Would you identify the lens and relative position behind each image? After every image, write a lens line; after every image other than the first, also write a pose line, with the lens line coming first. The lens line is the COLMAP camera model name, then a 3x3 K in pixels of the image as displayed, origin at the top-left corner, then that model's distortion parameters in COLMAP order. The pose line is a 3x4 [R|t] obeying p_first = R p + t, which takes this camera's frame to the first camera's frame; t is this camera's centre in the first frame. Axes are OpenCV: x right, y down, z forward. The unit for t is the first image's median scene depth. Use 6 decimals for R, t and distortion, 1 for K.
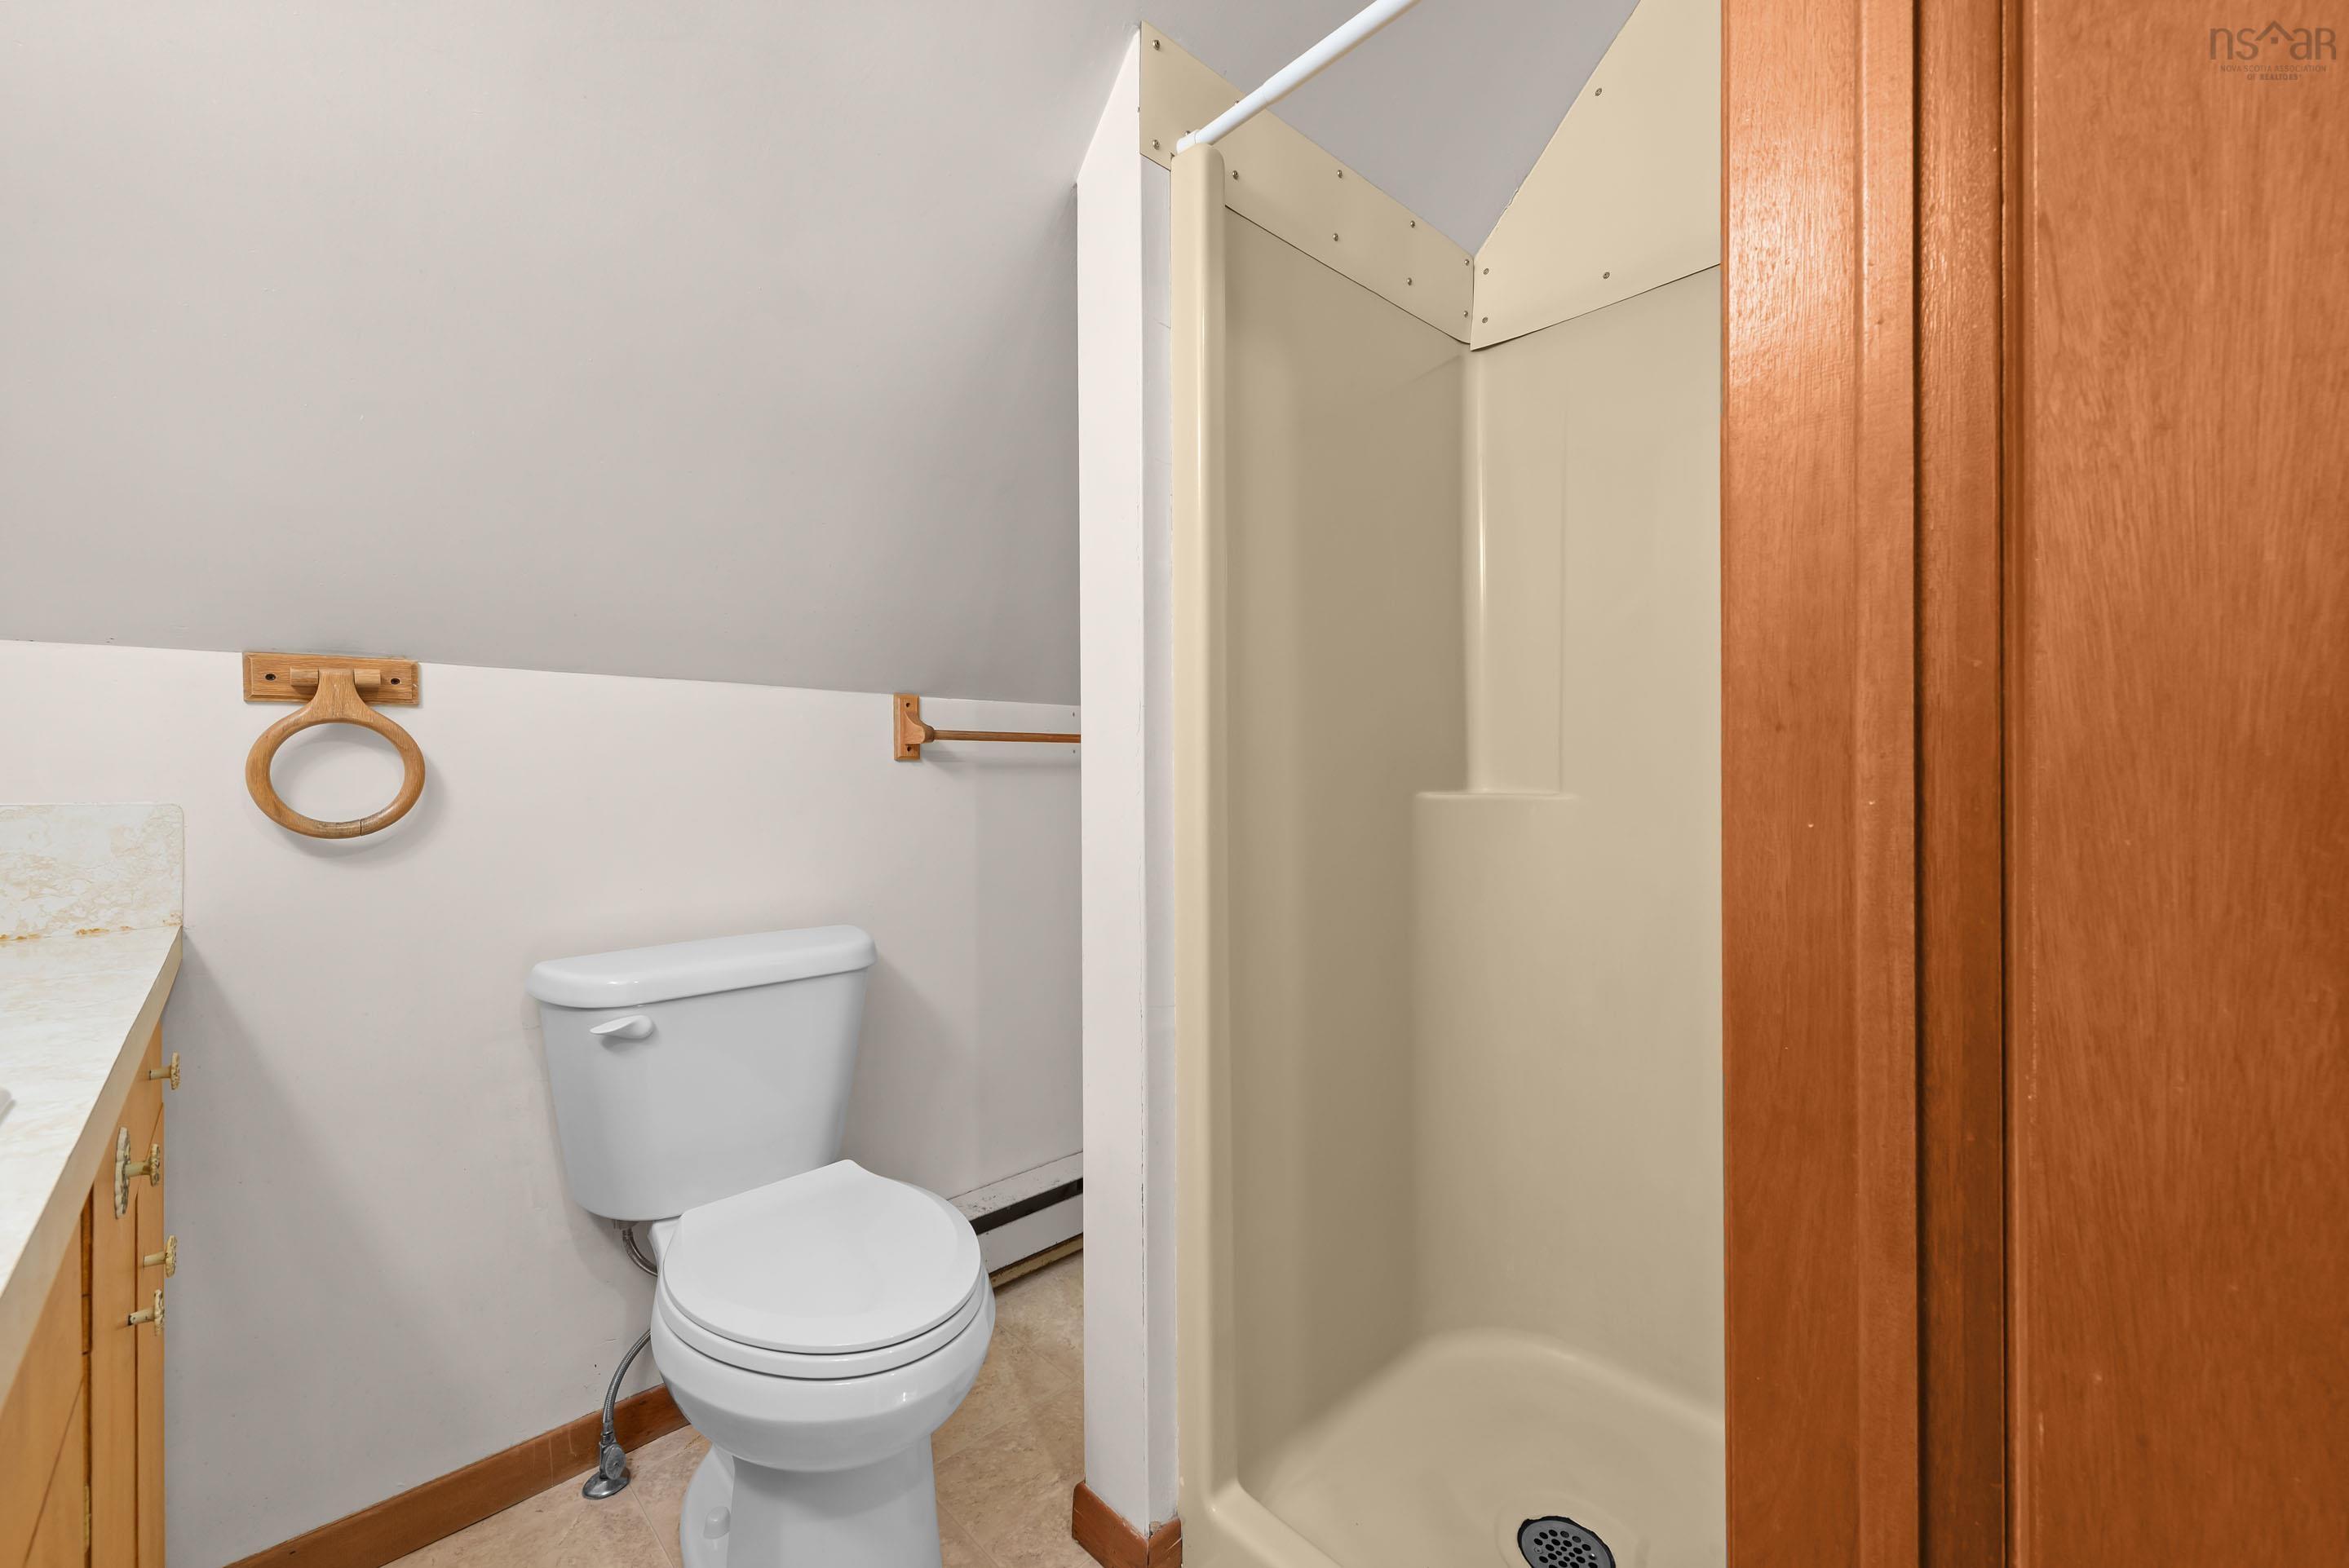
lens RADIAL K [[938.9, 0, 1175.8], [0, 938.9, 769.6], [0, 0, 1]] dist [0.000905, 0.000177]
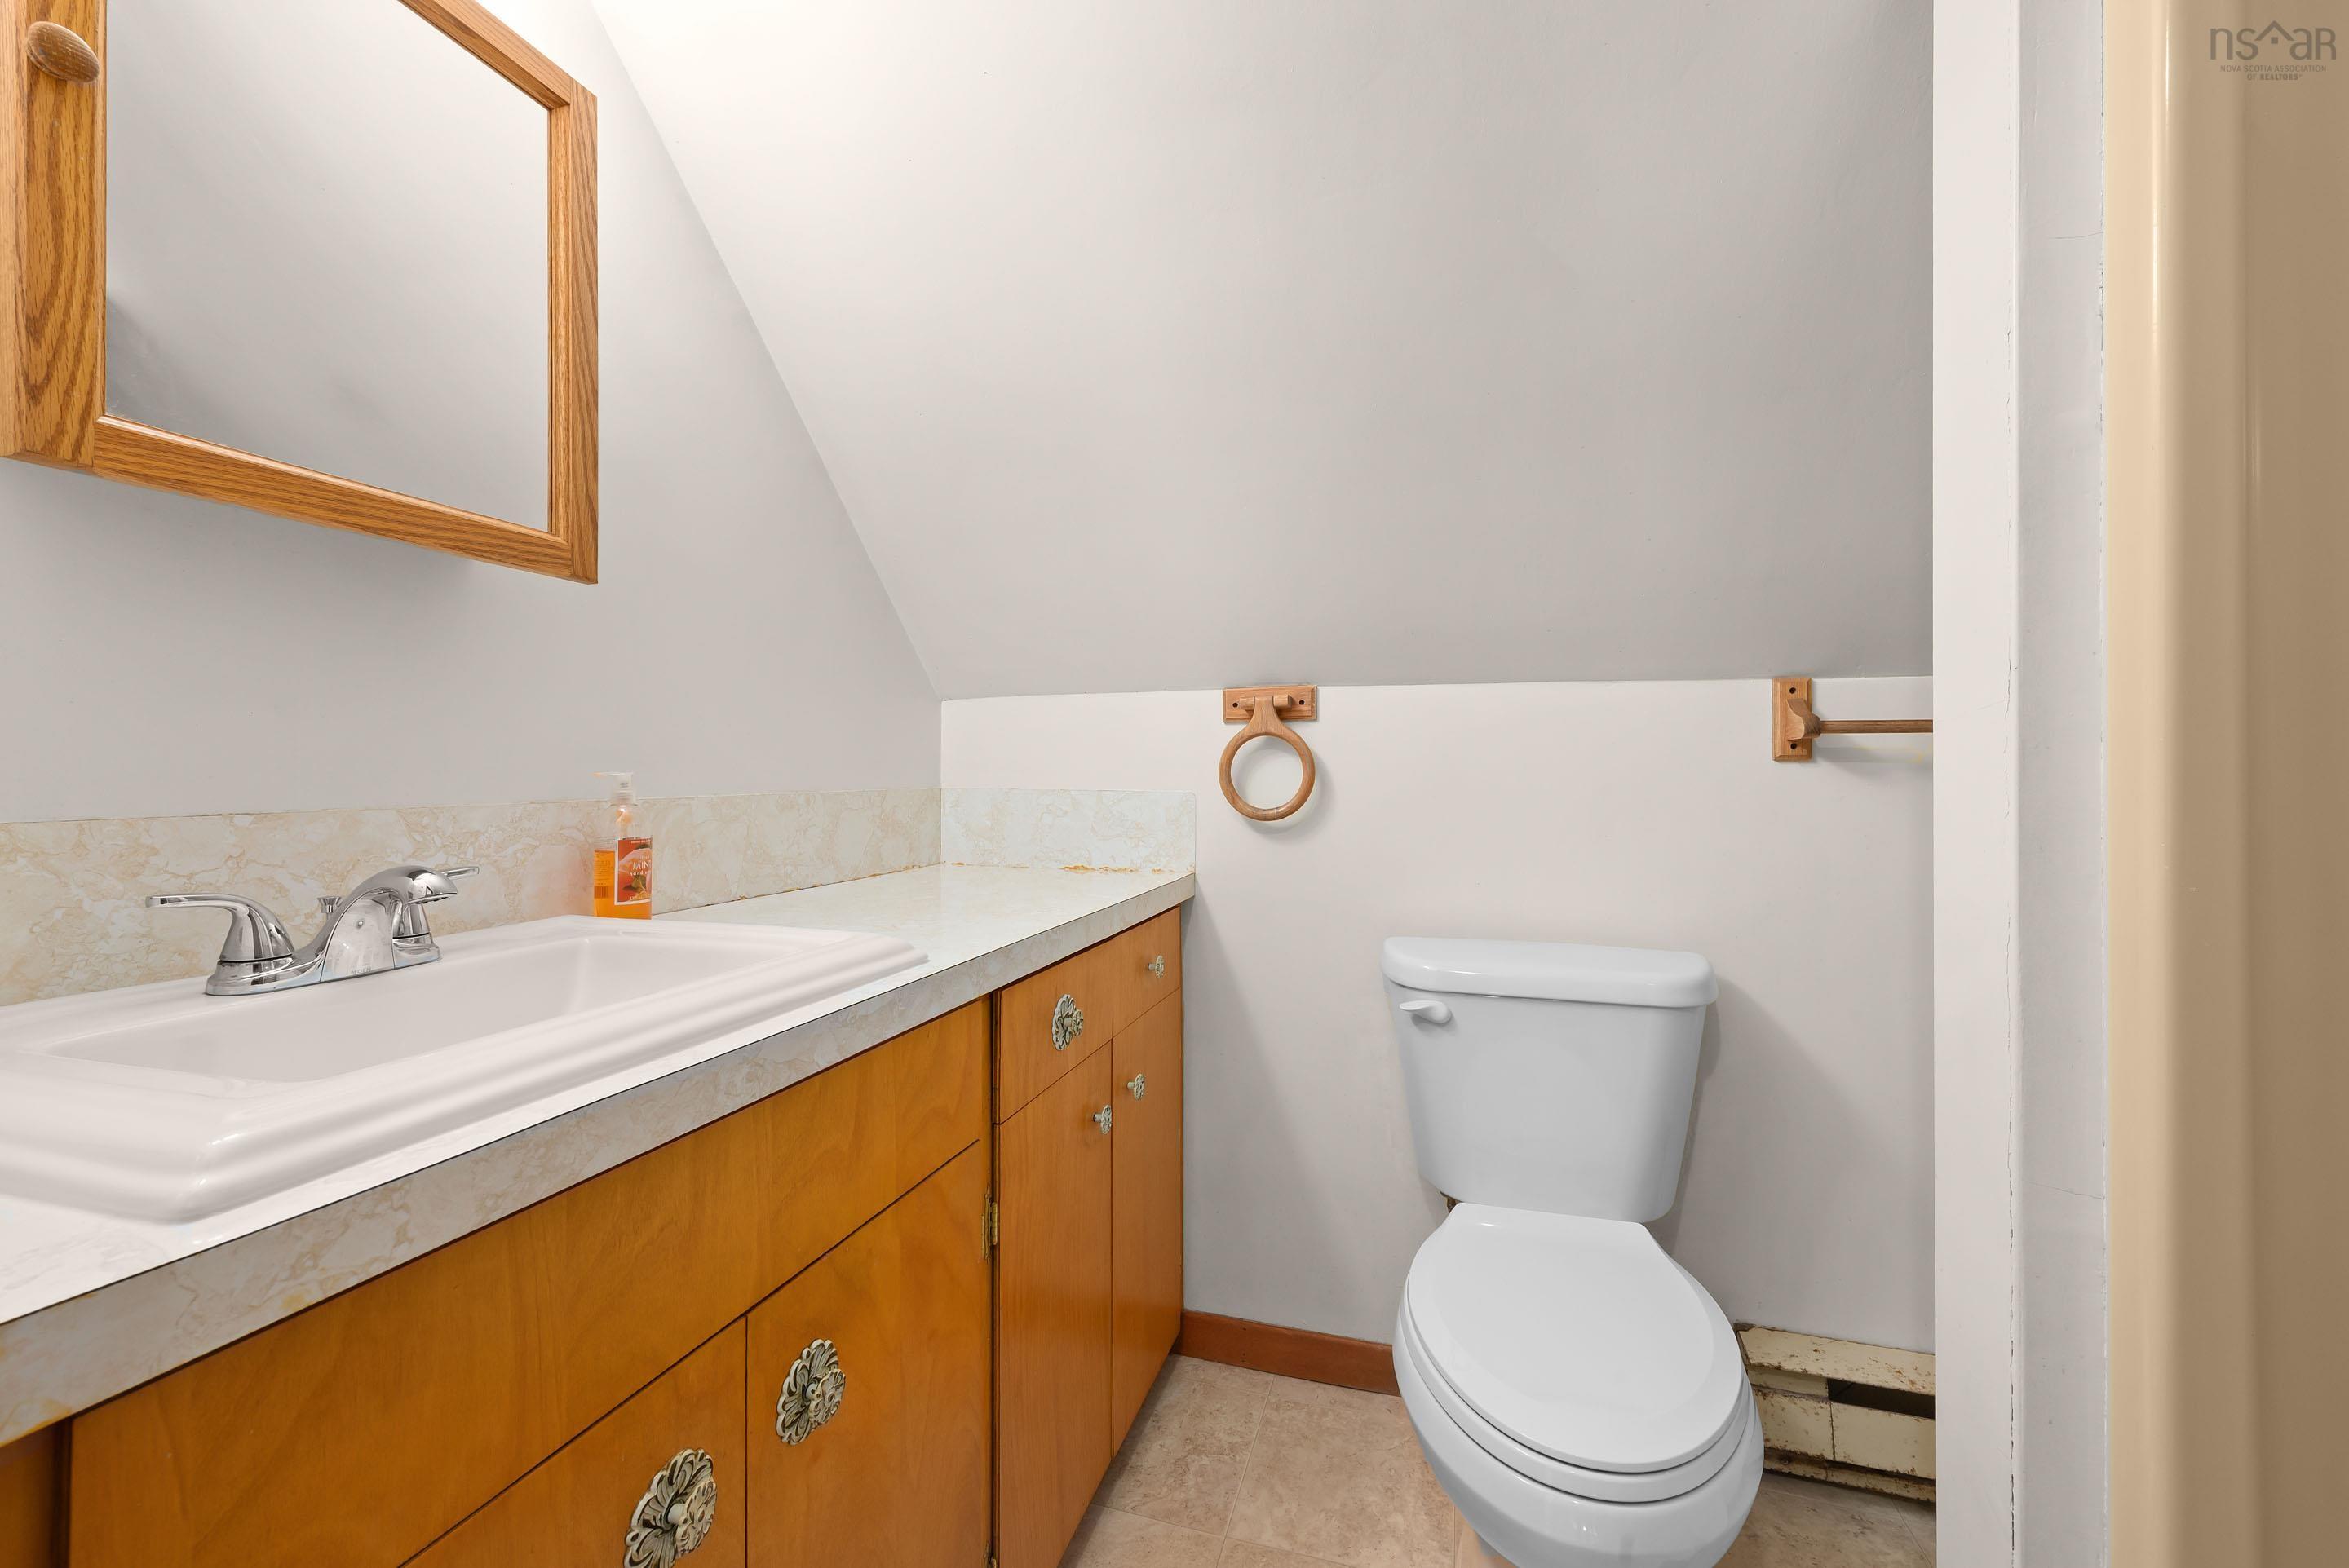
lens RADIAL K [[938.9, 0, 1175.8], [0, 938.9, 769.6], [0, 0, 1]] dist [0.000905, 0.000177]
pose [[0.487629, 0.001813, -0.873049, 0.214865], [-0.002206, 0.999997, 0.000845, -0.002063], [0.873048, 0.001514, 0.487632, 0.215884]]
